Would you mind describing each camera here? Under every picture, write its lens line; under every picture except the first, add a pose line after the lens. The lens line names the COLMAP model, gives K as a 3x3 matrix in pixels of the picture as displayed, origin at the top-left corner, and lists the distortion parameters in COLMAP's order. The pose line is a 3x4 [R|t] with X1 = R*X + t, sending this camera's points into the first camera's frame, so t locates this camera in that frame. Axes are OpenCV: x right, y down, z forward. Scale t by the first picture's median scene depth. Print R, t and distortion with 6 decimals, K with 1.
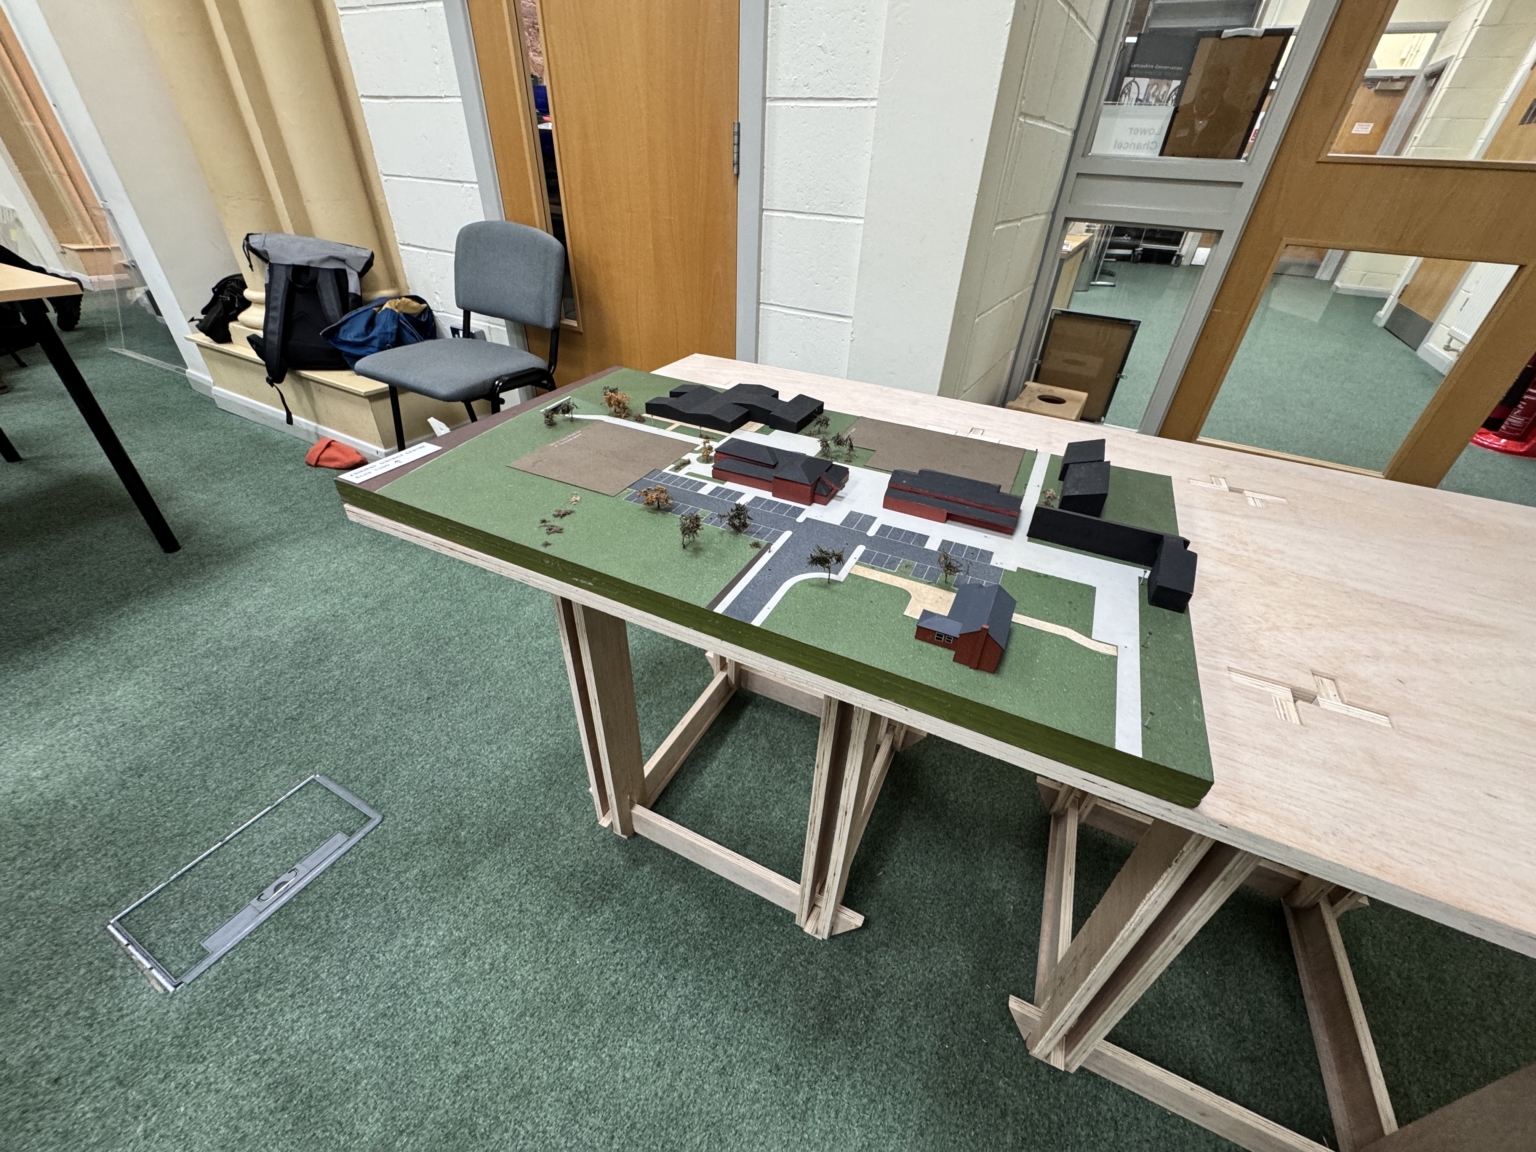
lens RADIAL K [[609.5, 0, 768.0], [0, 609.5, 576.0], [0, 0, 1]] dist [-0.001623, -0.000399]
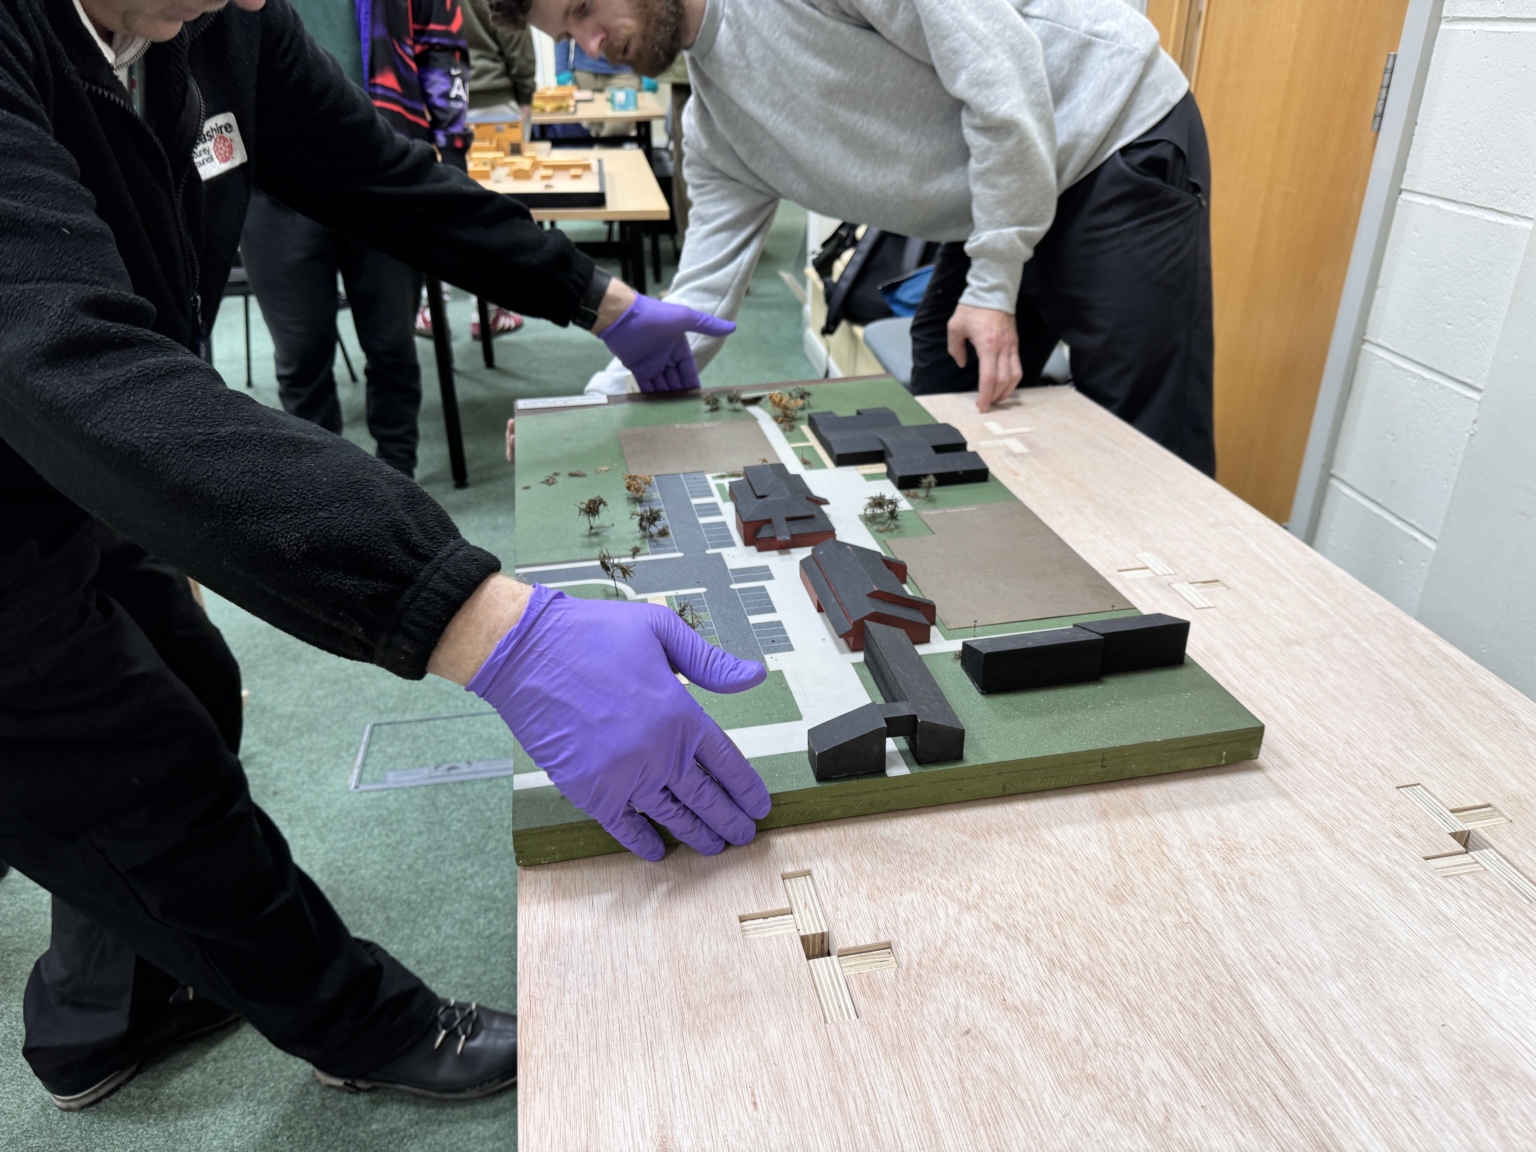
lens RADIAL K [[1107.5, 0, 768.0], [0, 1107.5, 576.0], [0, 0, 1]] dist [0.057920, -0.071100]
pose [[0.607754, 0.322786, -0.725565, 0.664229], [-0.429136, 0.902266, 0.041939, -0.084477], [0.668190, 0.285877, 0.686874, -0.018059]]
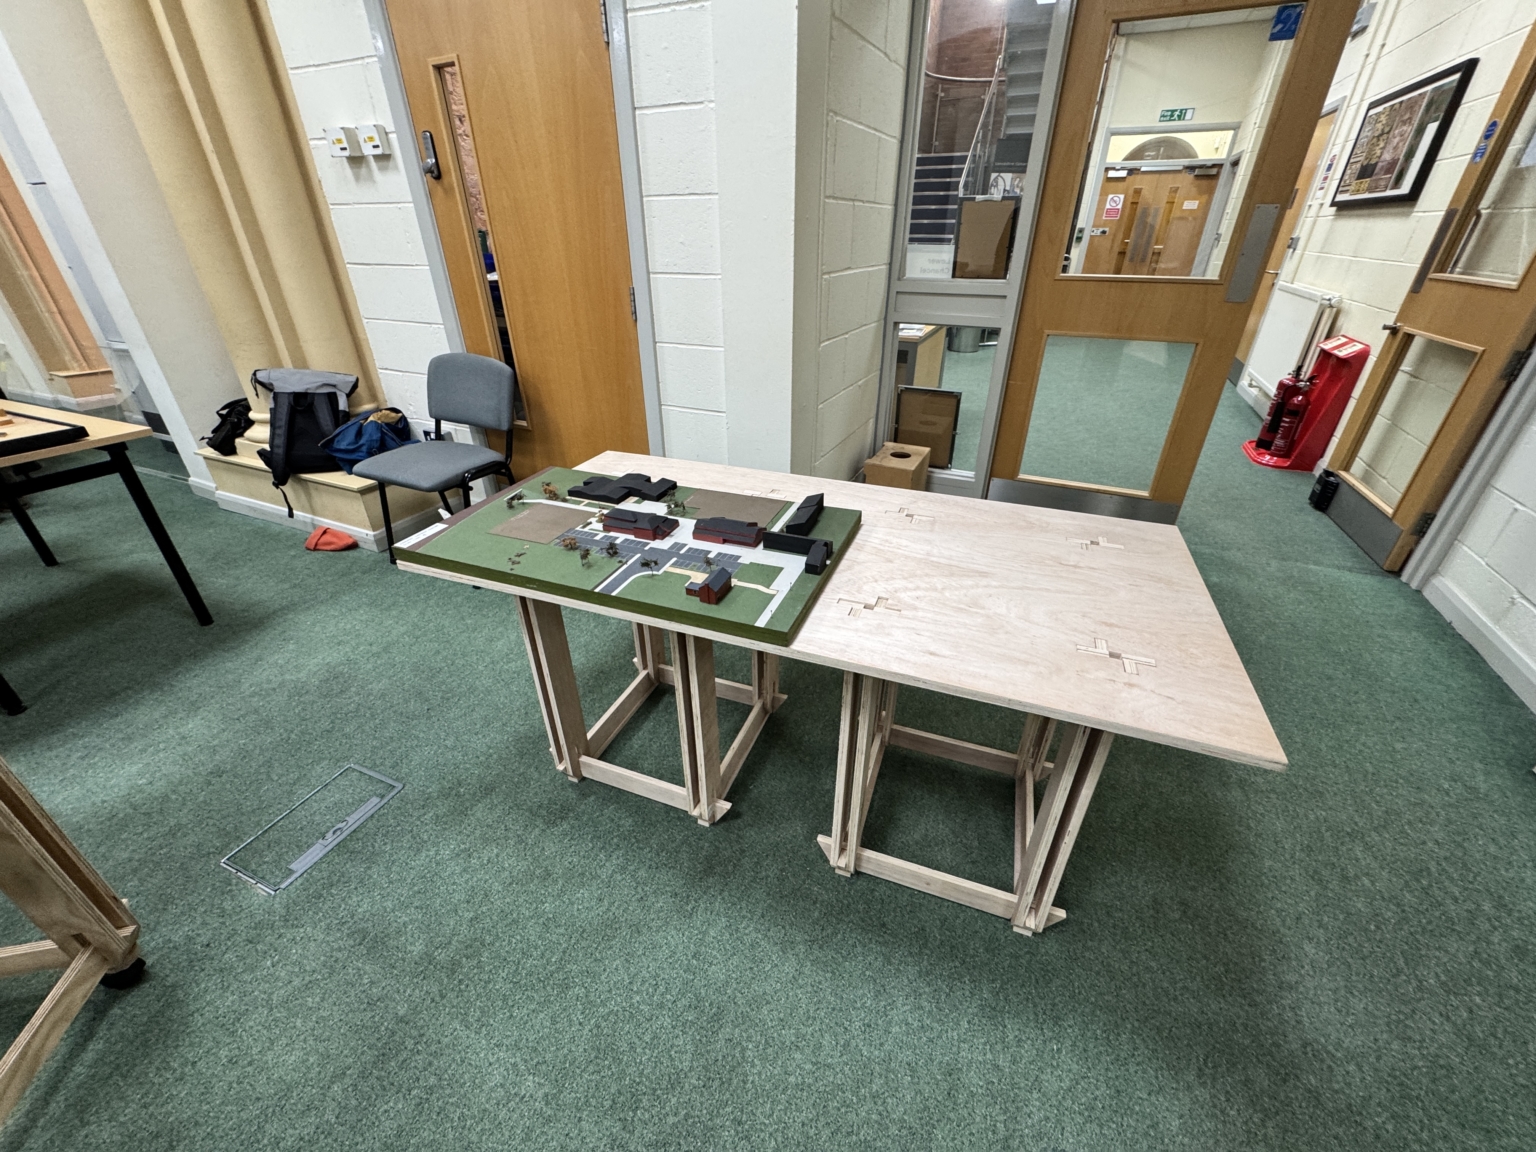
lens RADIAL K [[609.5, 0, 768.0], [0, 609.5, 576.0], [0, 0, 1]] dist [-0.001623, -0.000399]
pose [[0.995201, -0.080427, 0.055739, 0.165298], [0.085006, 0.992720, -0.085334, 0.098460], [-0.048470, 0.089663, 0.994792, -0.473032]]
